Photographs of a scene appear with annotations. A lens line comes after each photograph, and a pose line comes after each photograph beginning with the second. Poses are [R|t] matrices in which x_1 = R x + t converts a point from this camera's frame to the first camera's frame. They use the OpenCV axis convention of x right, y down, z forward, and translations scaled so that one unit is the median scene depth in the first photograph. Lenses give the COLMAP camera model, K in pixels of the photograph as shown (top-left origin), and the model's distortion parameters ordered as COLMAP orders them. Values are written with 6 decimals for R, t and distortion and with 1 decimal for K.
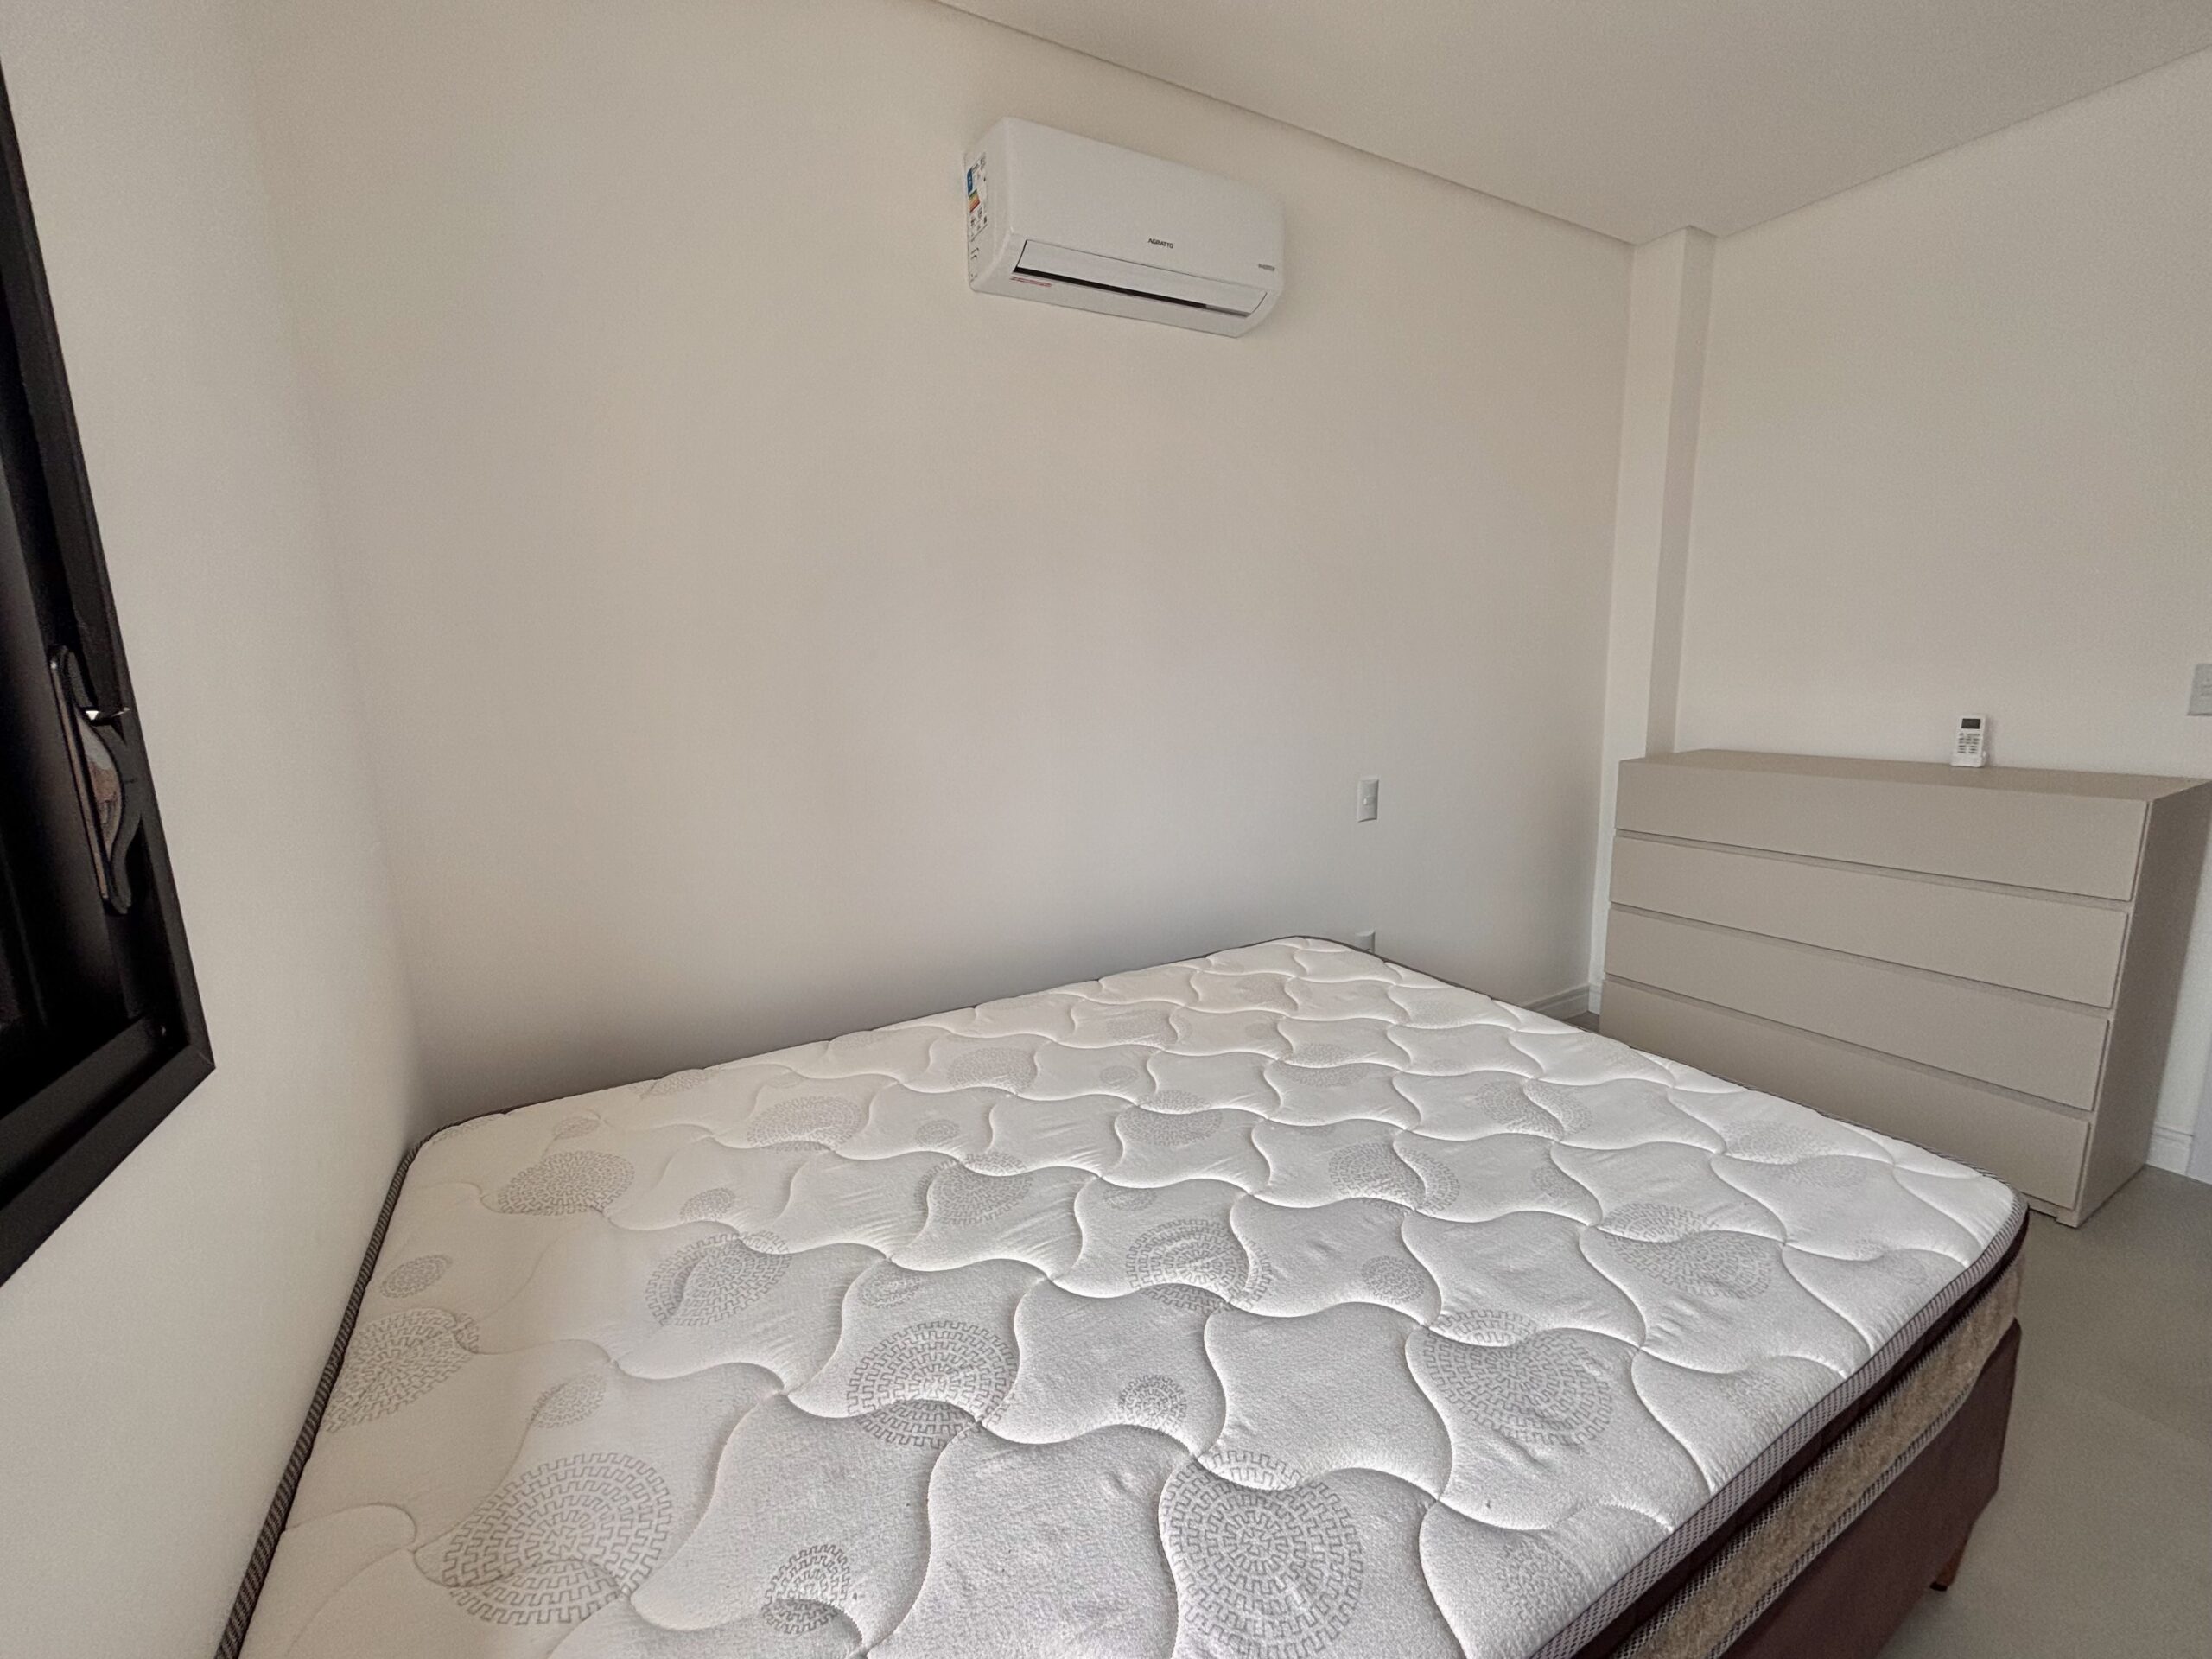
lens RADIAL K [[898.1, 0, 1106.0], [0, 898.1, 829.5], [0, 0, 1]] dist [-0.001505, -0.000223]
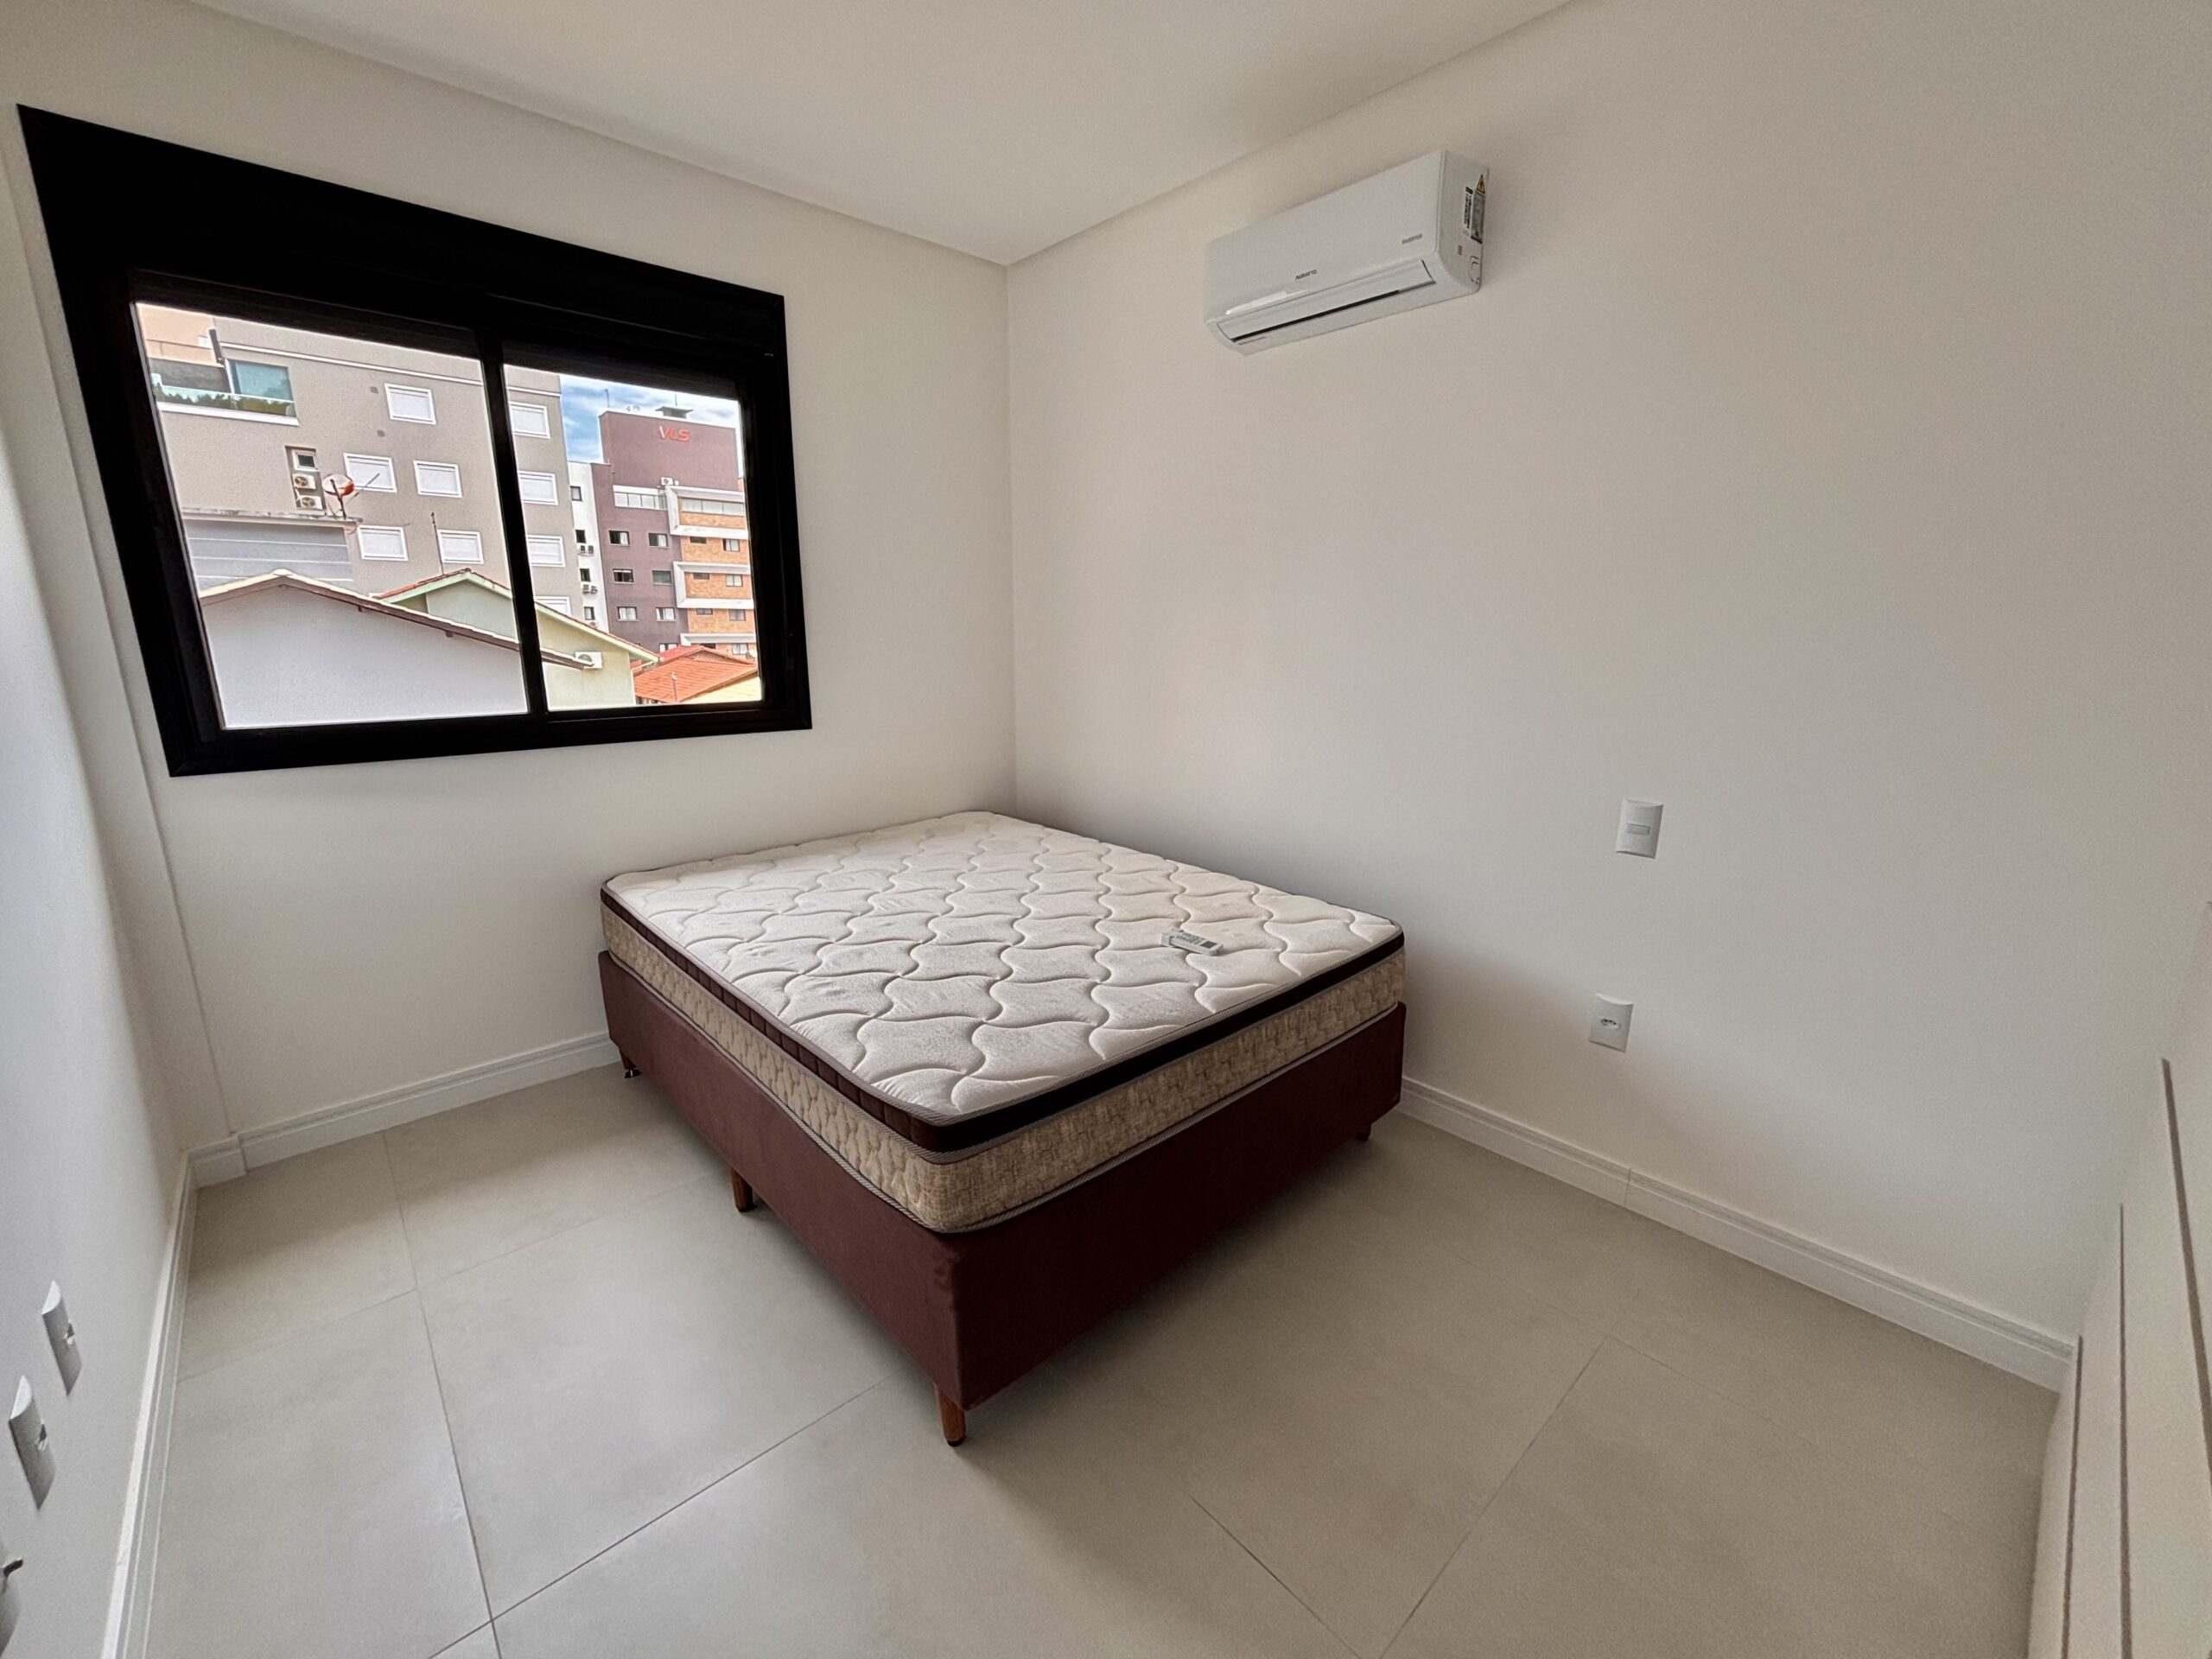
lens RADIAL K [[898.1, 0, 1106.0], [0, 898.1, 829.5], [0, 0, 1]] dist [-0.001505, -0.000223]
pose [[0.225850, 0.248292, -0.941989, 1.048433], [-0.177133, 0.961321, 0.210918, -0.128403], [0.957923, 0.119222, 0.261095, 0.432202]]
